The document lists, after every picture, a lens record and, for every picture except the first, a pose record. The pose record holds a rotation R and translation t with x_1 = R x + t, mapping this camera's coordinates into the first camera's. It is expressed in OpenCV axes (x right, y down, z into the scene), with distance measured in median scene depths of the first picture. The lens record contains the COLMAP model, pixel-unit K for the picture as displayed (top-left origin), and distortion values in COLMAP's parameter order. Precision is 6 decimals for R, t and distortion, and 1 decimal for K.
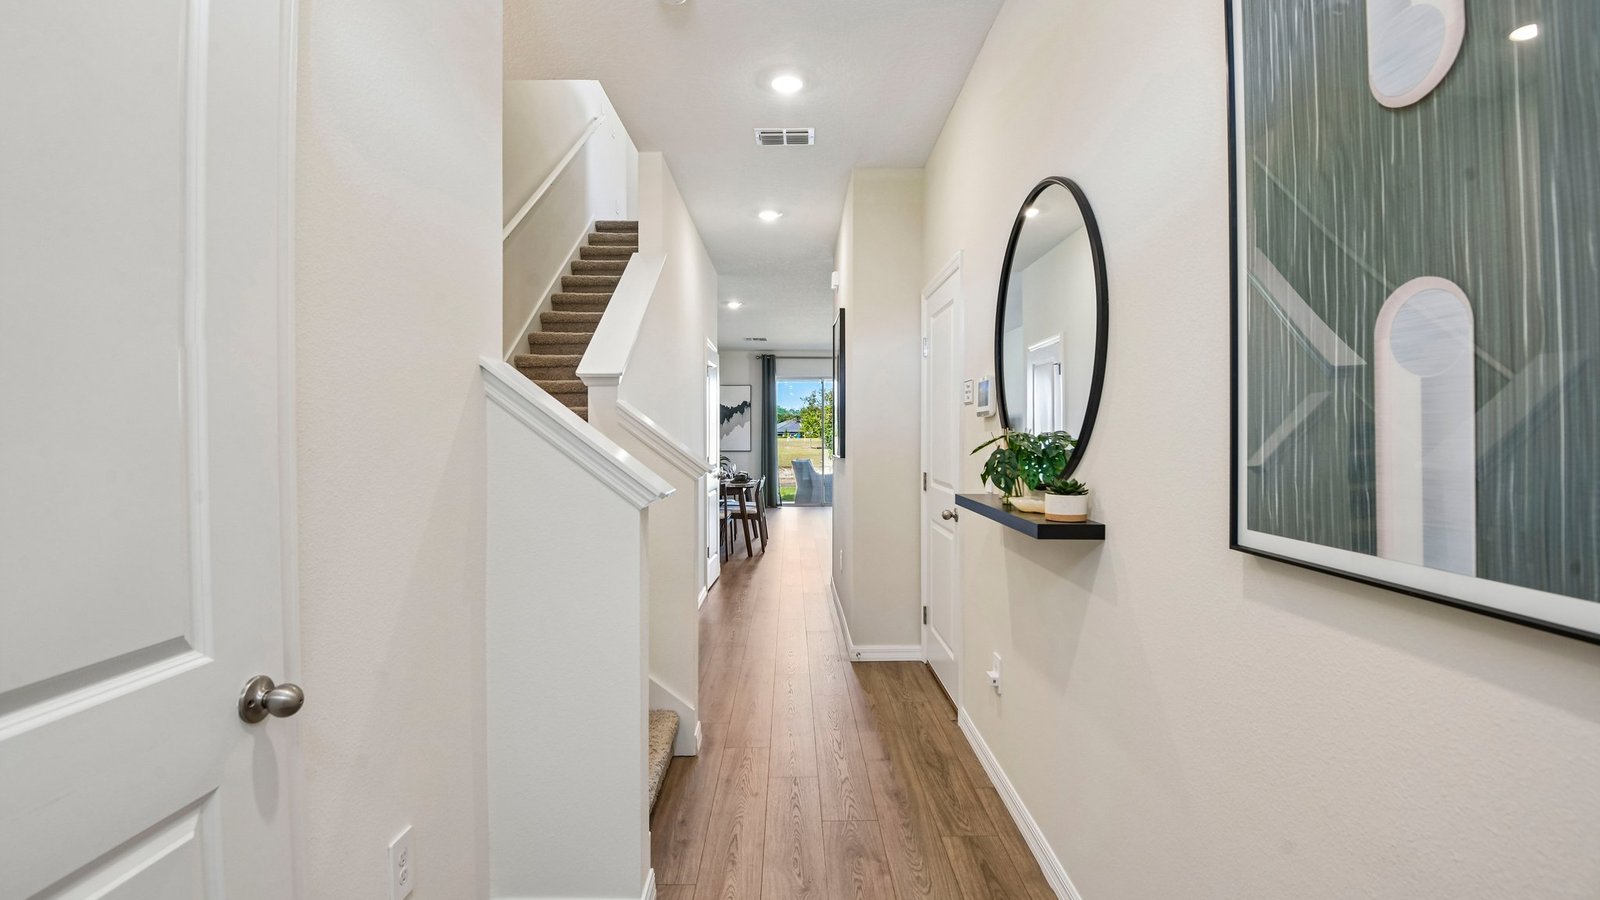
lens RADIAL K [[746.2, 0, 800.8], [0, 746.2, 443.3], [0, 0, 1]] dist [-0.024658, -0.011381]
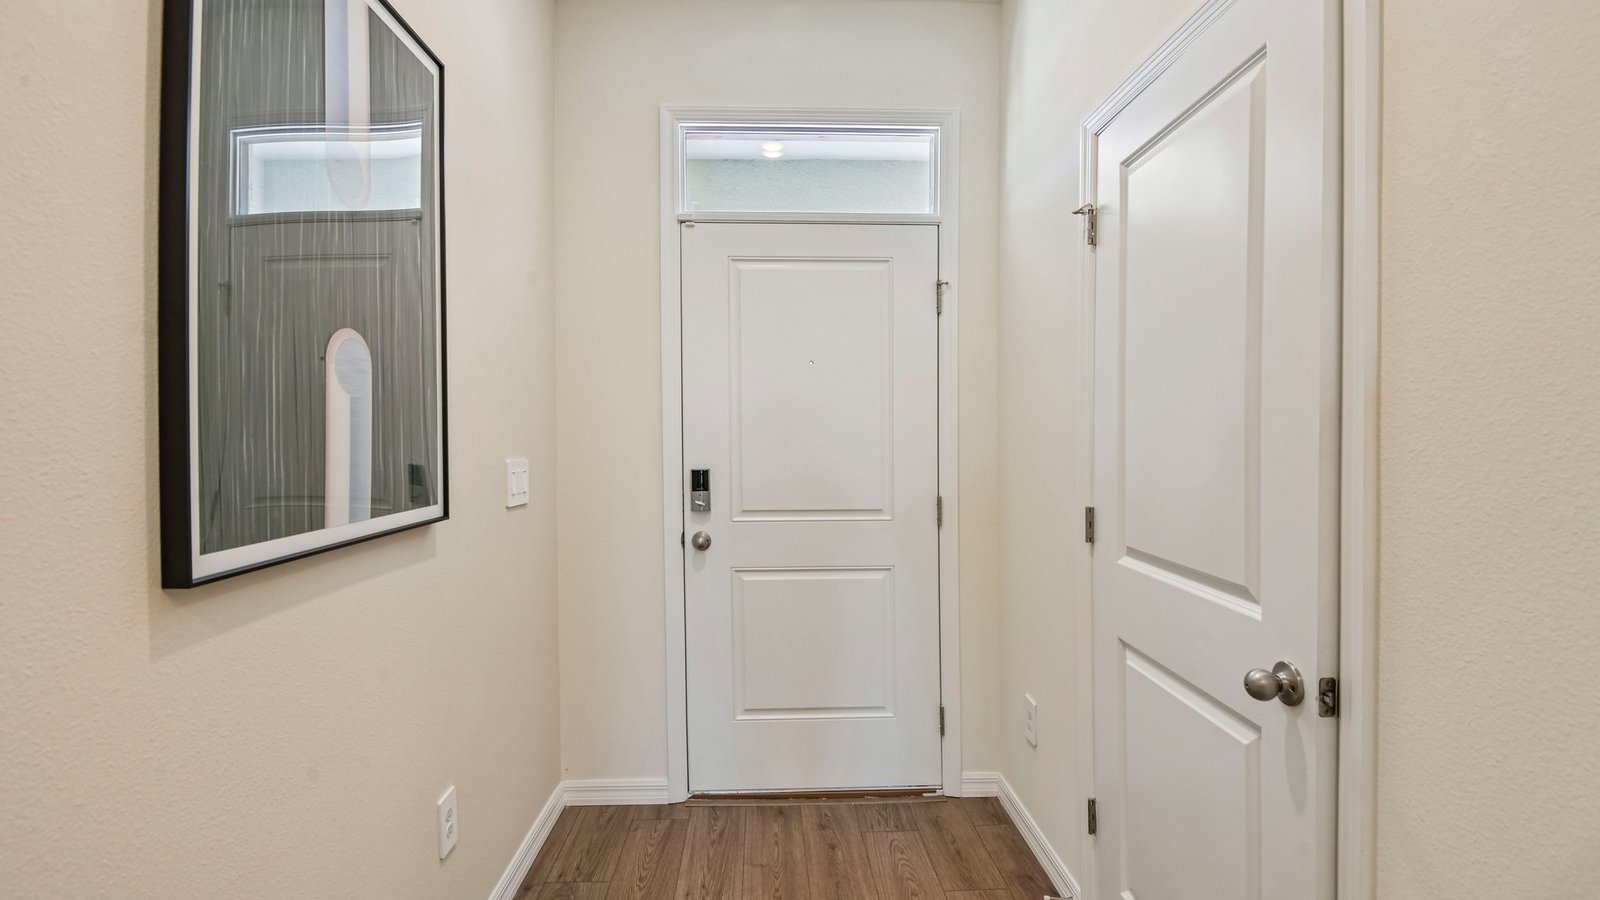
lens RADIAL K [[746.2, 0, 803.7], [0, 746.2, 450.4], [0, 0, 1]] dist [-0.024658, -0.011381]
pose [[-0.999610, 0.004095, -0.027636, -0.025357], [0.003316, 0.999597, 0.028187, -0.018892], [0.027740, 0.028084, -0.999221, 2.386127]]
